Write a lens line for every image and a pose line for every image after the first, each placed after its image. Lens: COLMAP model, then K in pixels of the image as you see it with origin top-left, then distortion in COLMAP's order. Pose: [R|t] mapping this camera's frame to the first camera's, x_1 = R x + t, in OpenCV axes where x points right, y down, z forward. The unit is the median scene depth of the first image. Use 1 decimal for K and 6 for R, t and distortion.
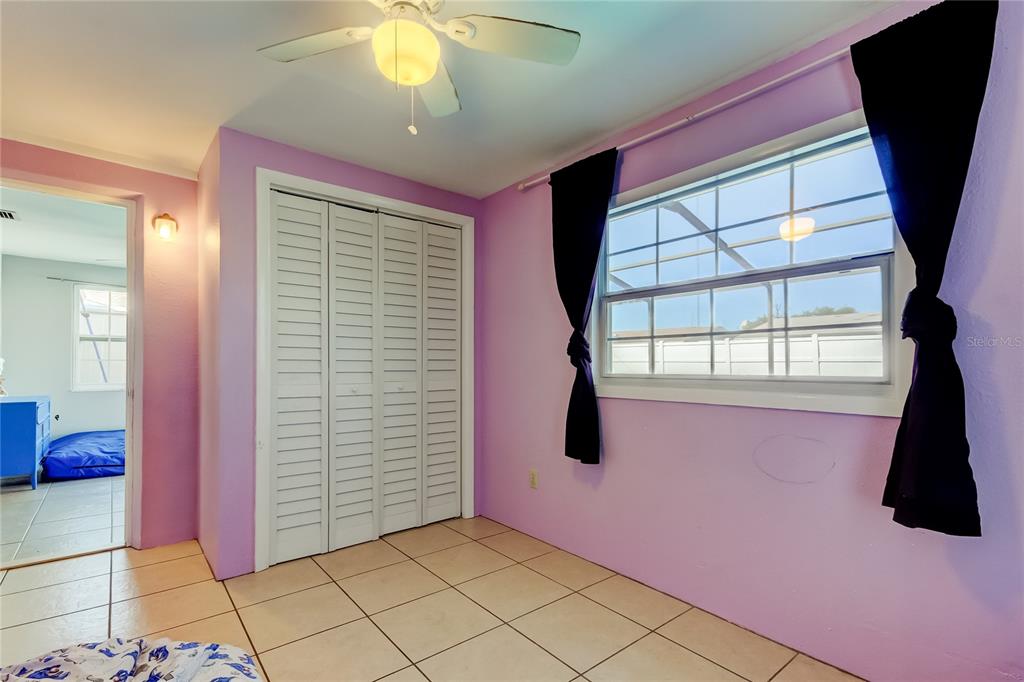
lens RADIAL K [[478.1, 0, 512.1], [0, 478.1, 356.7], [0, 0, 1]] dist [0.010014, 0.000189]
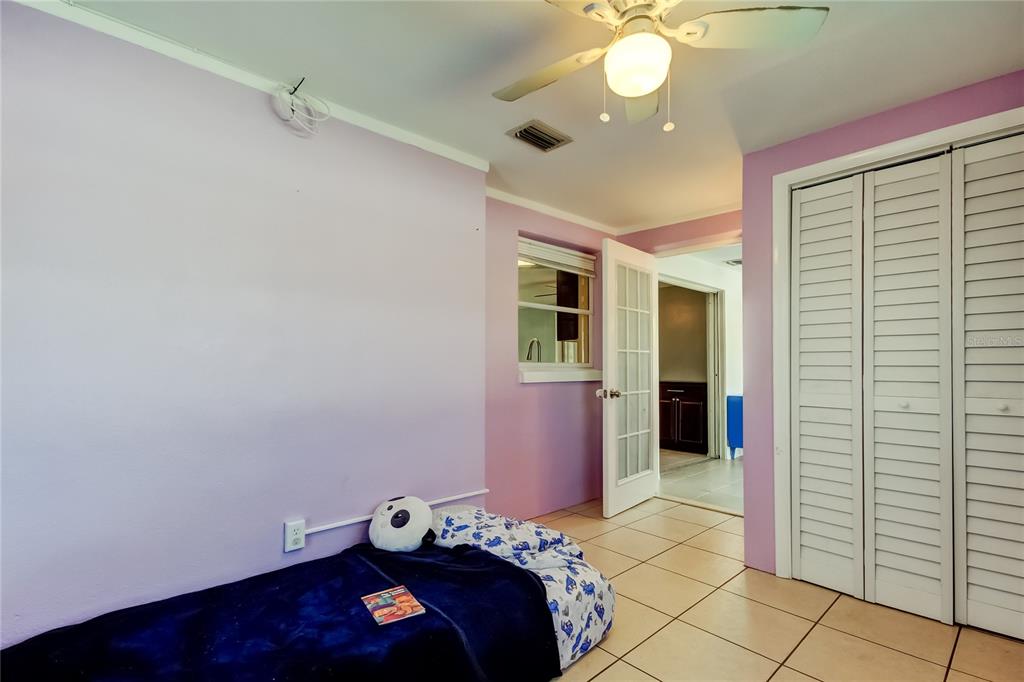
lens RADIAL K [[478.1, 0, 512.1], [0, 478.1, 356.7], [0, 0, 1]] dist [0.010014, 0.000189]
pose [[0.047644, -0.020893, -0.998646, 0.425850], [0.019133, 0.999617, -0.020000, -0.003597], [0.998681, -0.018154, 0.048025, 0.372032]]
